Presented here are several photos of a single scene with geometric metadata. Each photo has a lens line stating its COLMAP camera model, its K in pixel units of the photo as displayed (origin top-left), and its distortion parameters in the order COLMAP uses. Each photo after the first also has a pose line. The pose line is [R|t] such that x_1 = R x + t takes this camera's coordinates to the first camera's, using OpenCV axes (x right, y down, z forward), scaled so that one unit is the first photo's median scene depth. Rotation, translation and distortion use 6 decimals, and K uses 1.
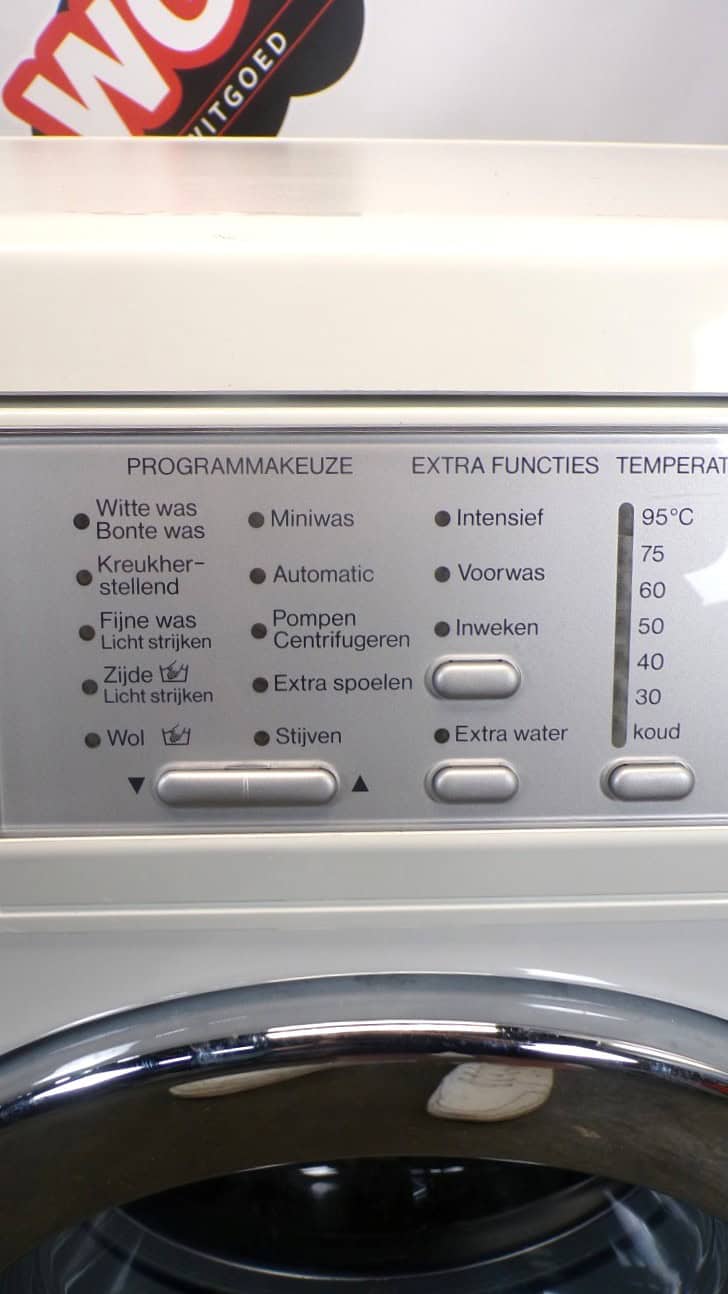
lens RADIAL K [[982.4, 0, 364.0], [0, 982.4, 647.0], [0, 0, 1]] dist [-0.030810, 0.004202]
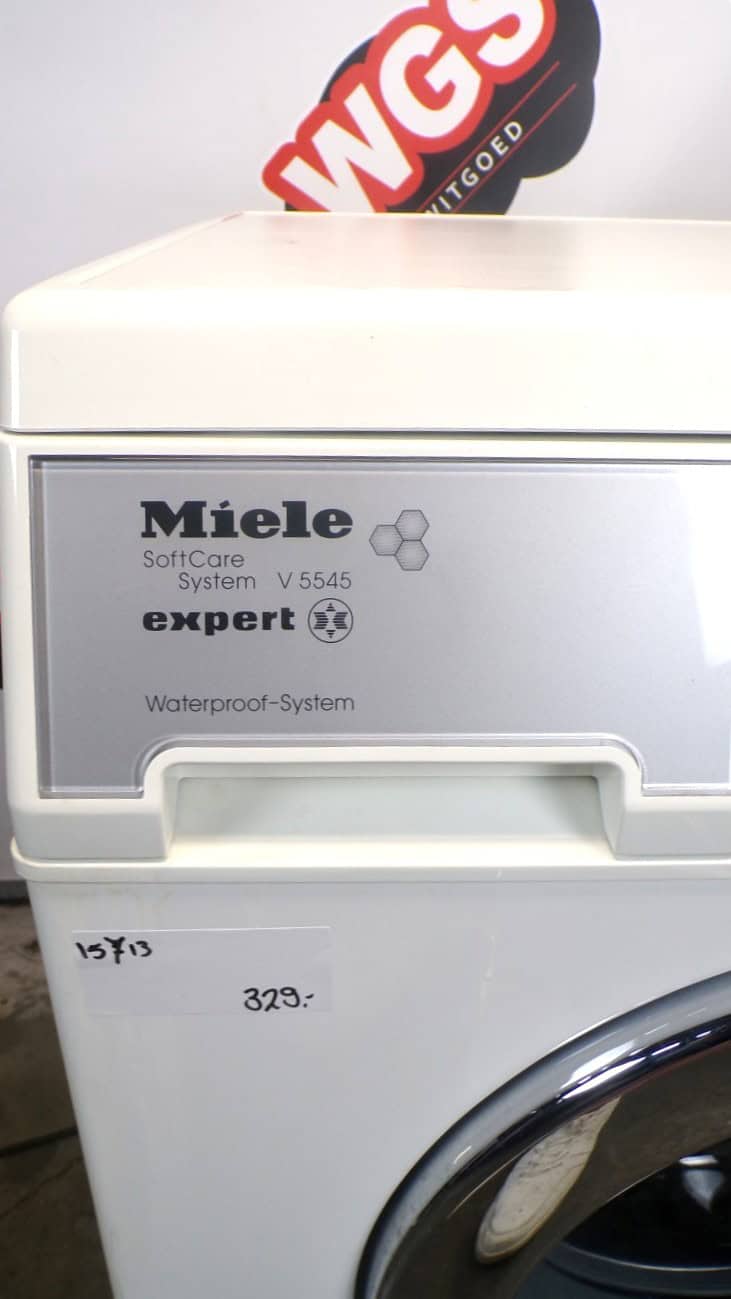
lens RADIAL K [[956.3, 0, 365.5], [0, 956.3, 649.5], [0, 0, 1]] dist [-0.043457, -0.006925]
pose [[0.999855, 0.011148, -0.012906, -0.239115], [-0.011769, 0.998728, -0.049020, 0.014177], [0.012343, 0.049165, 0.998714, -0.031664]]
